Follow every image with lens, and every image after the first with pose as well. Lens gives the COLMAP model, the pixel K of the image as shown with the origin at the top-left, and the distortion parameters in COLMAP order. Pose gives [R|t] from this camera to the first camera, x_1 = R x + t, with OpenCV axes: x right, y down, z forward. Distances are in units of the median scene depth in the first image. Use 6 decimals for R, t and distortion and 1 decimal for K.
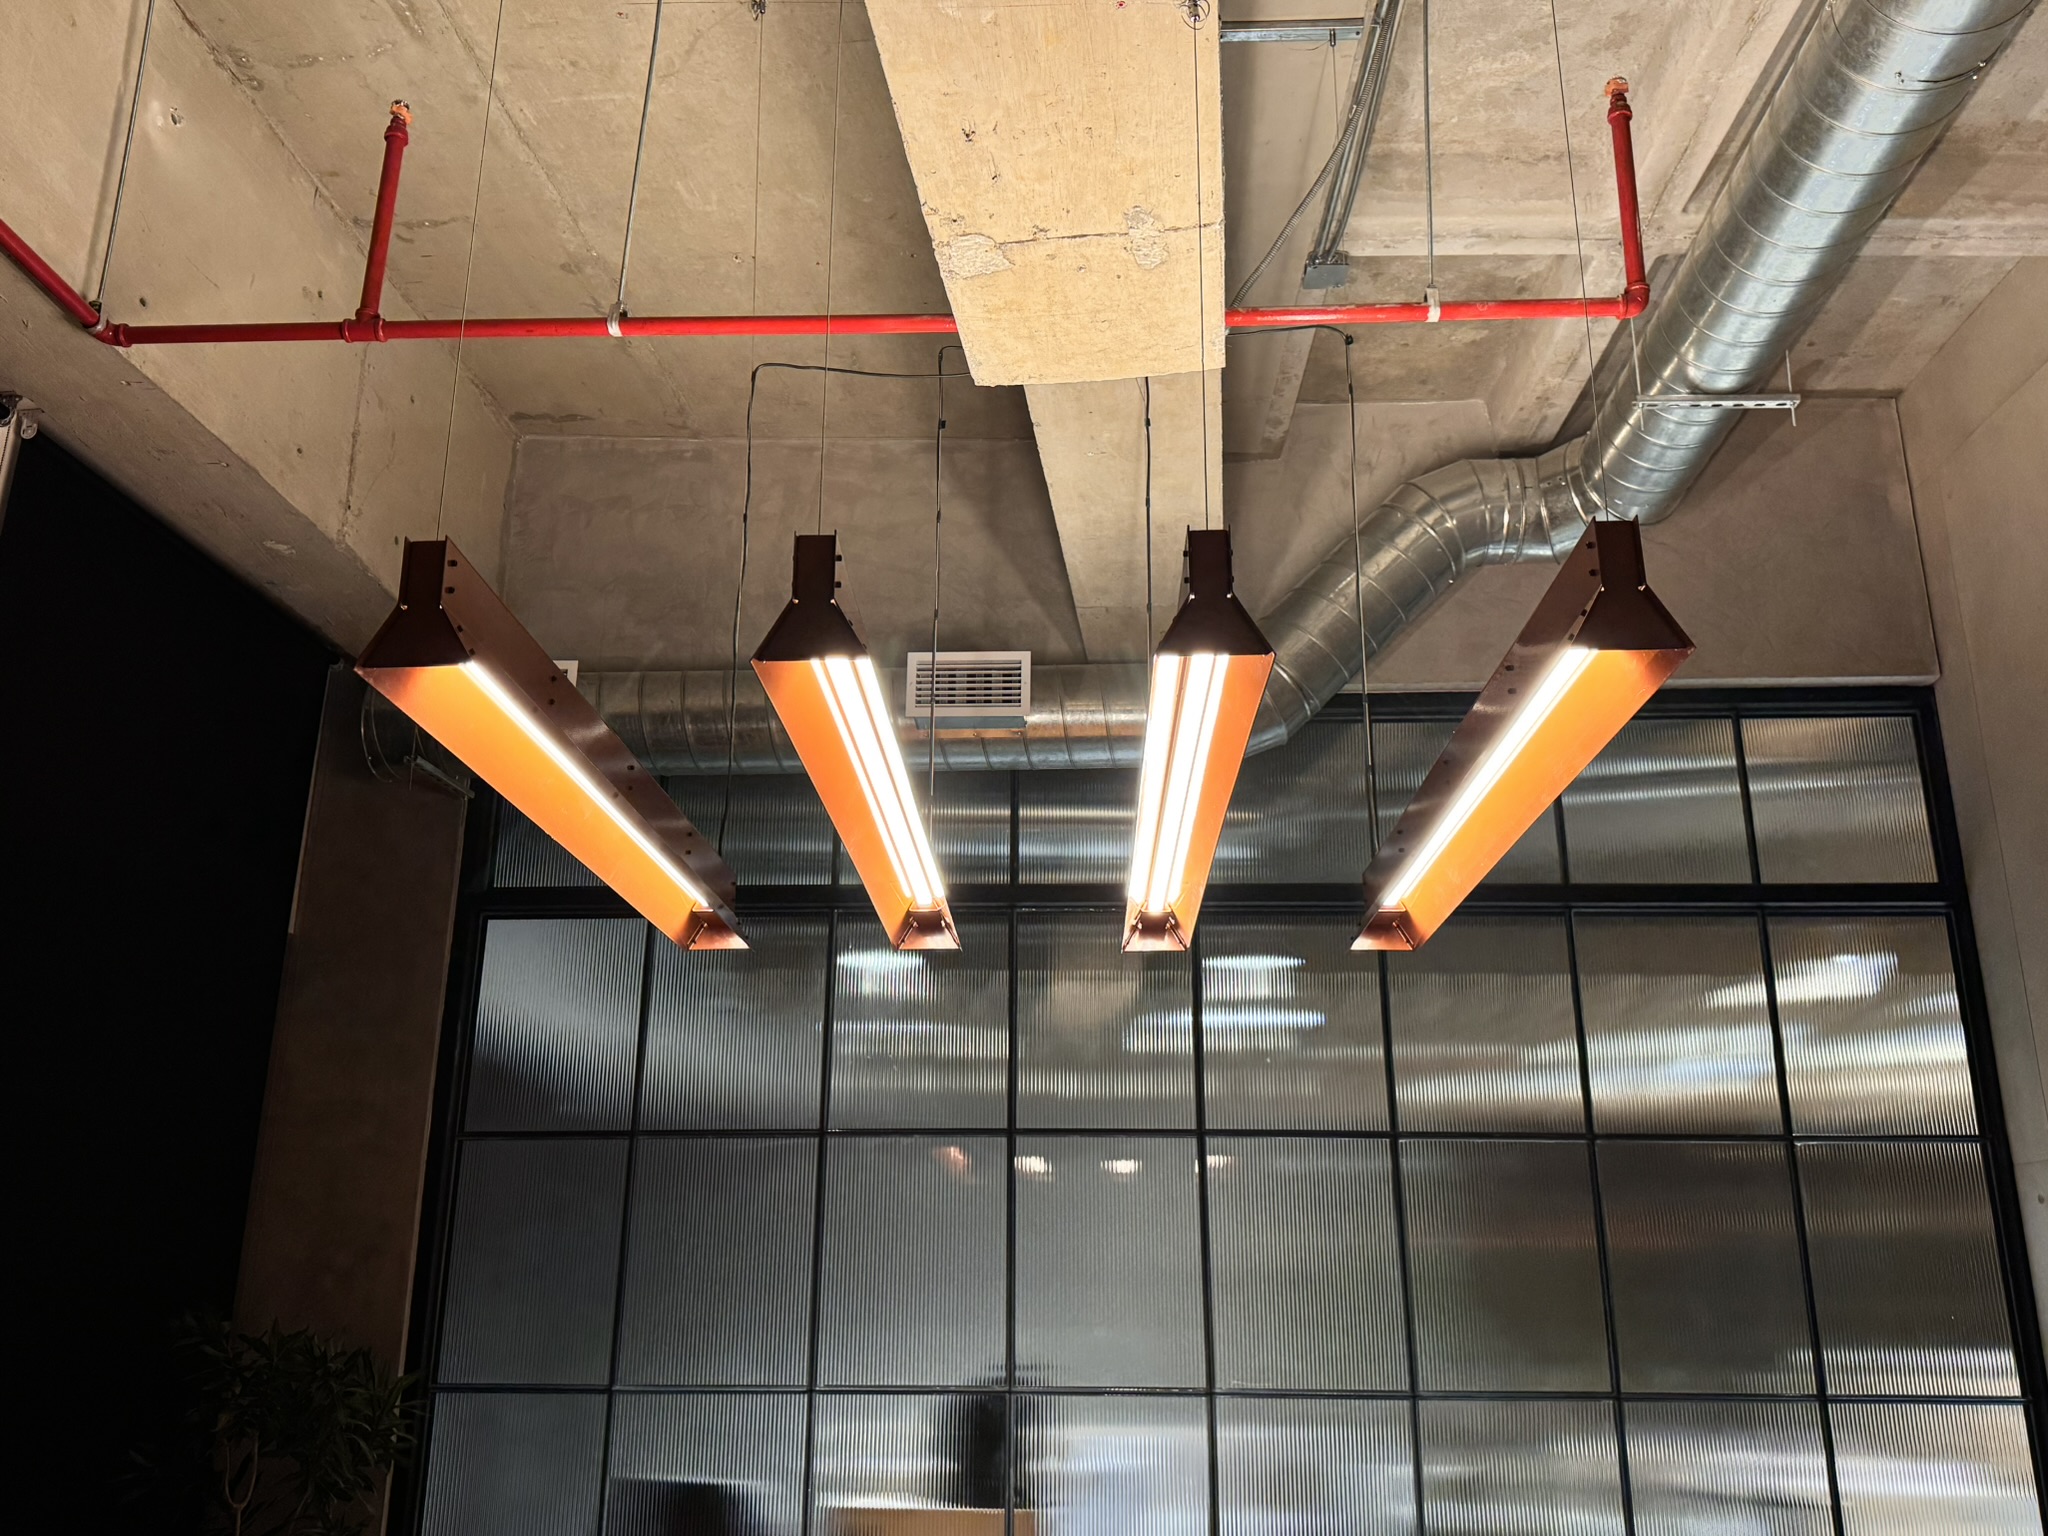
lens RADIAL K [[1759.5, 0, 1024.0], [0, 1759.5, 768.0], [0, 0, 1]] dist [0.150638, -0.177258]
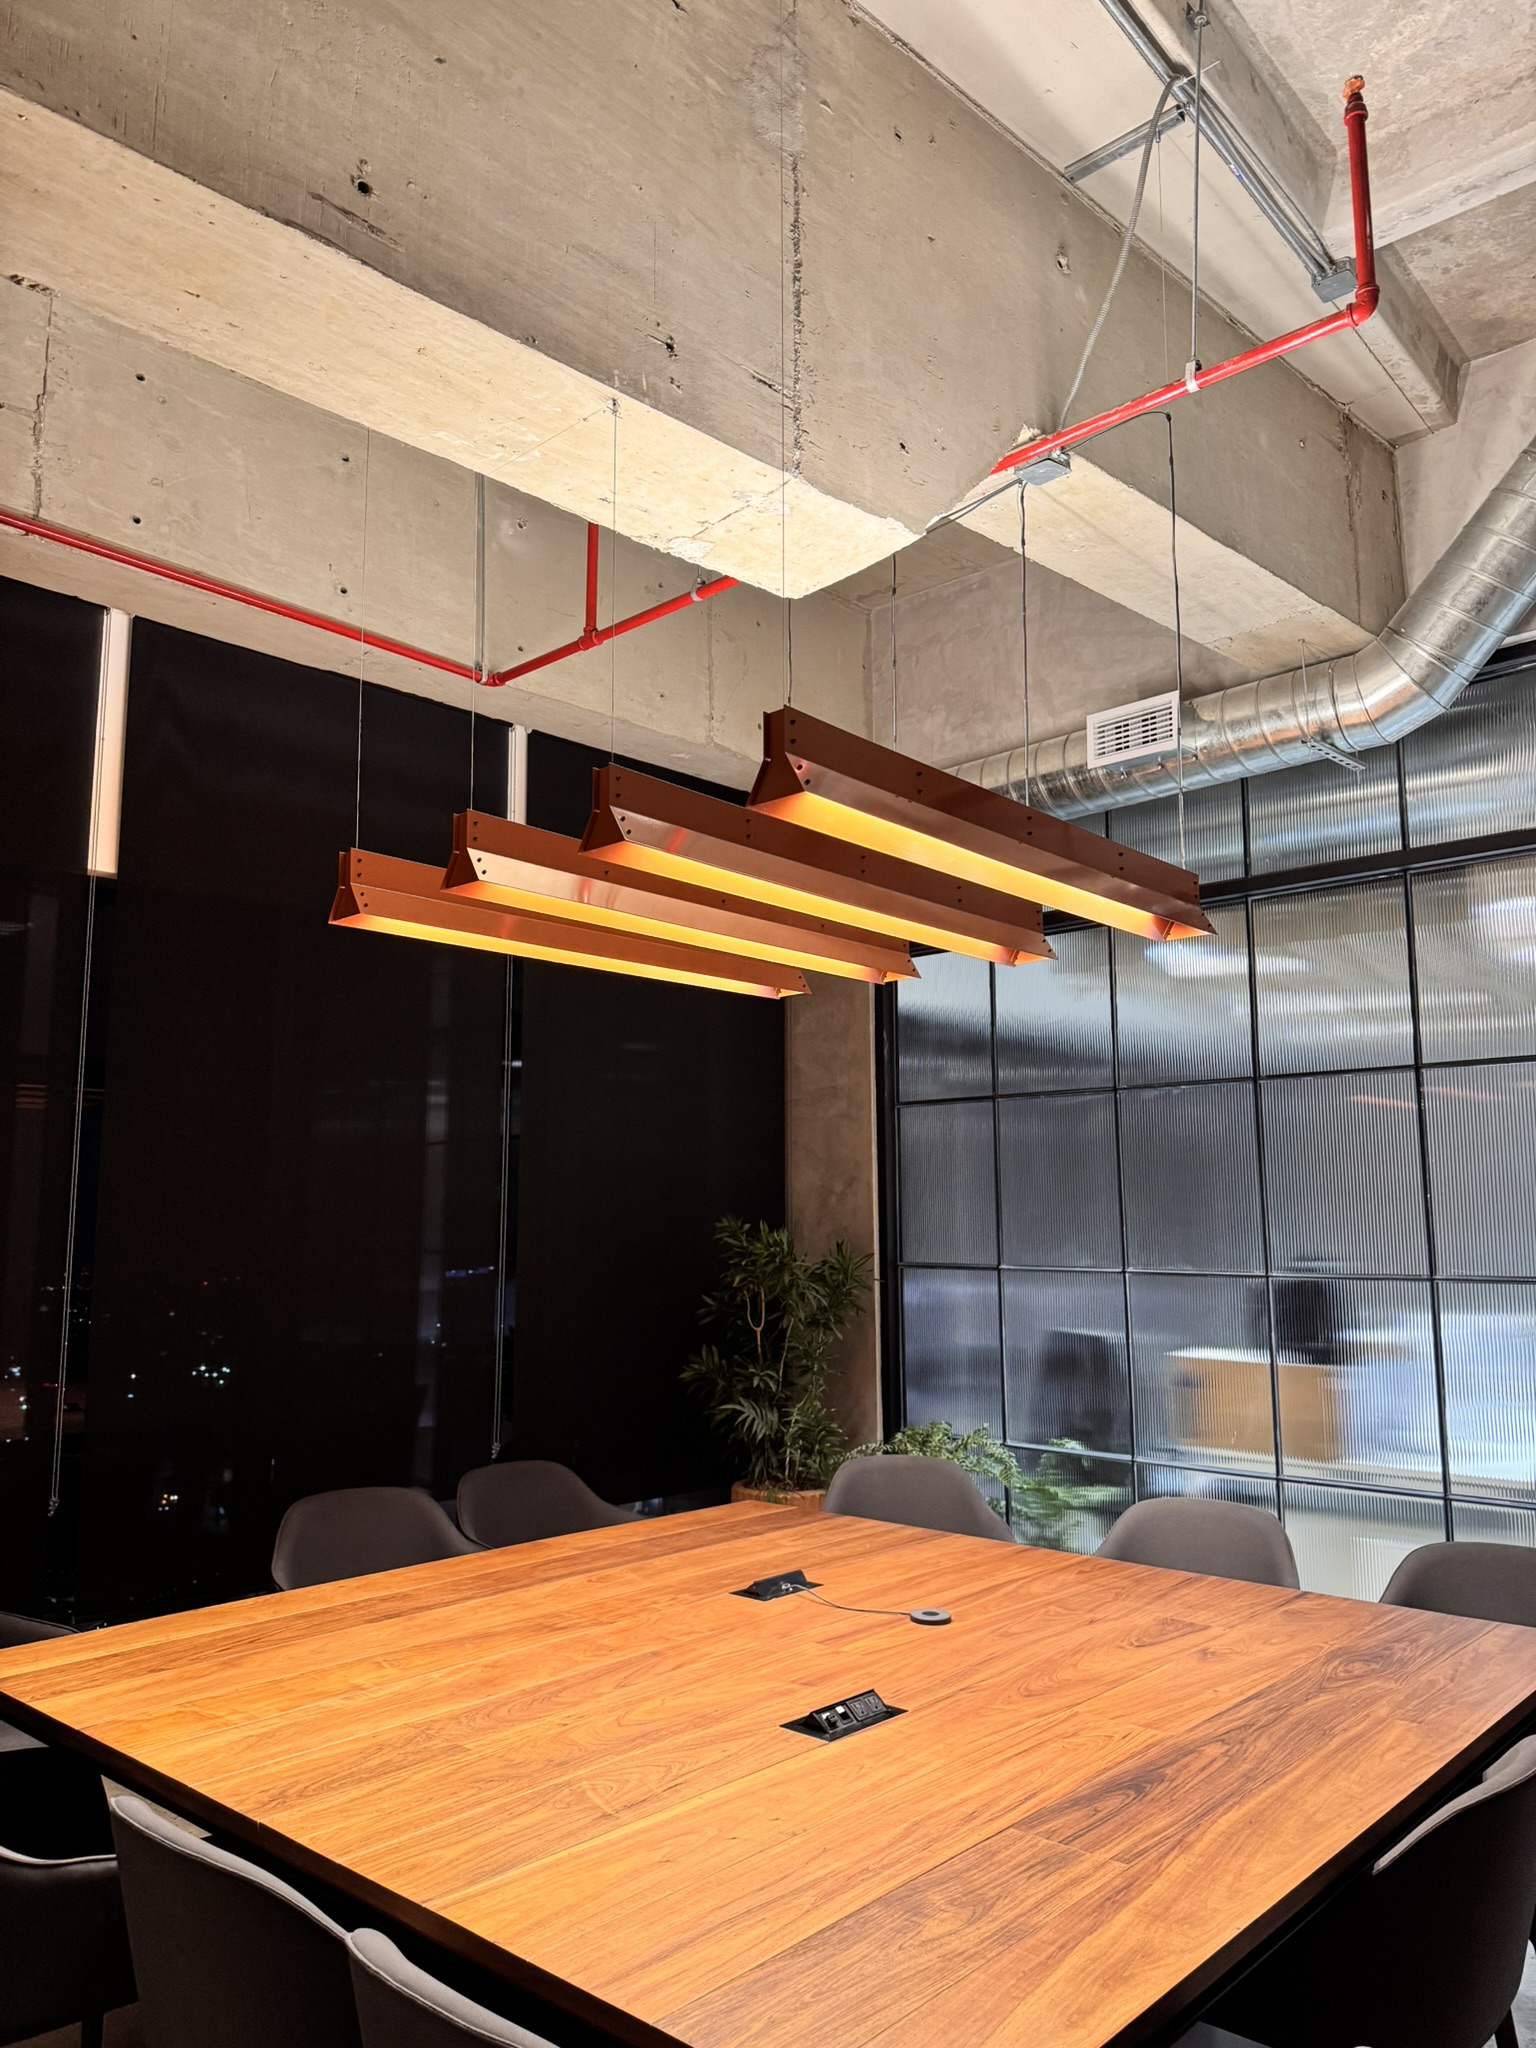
lens RADIAL K [[1539.1, 0, 768.0], [0, 1539.1, 1024.0], [0, 0, 1]] dist [0.047333, -0.005819]
pose [[0.748343, -0.097402, -0.656122, 0.467449], [0.208228, 0.973653, 0.092955, -0.002035], [0.629781, -0.206185, 0.748908, -0.011431]]
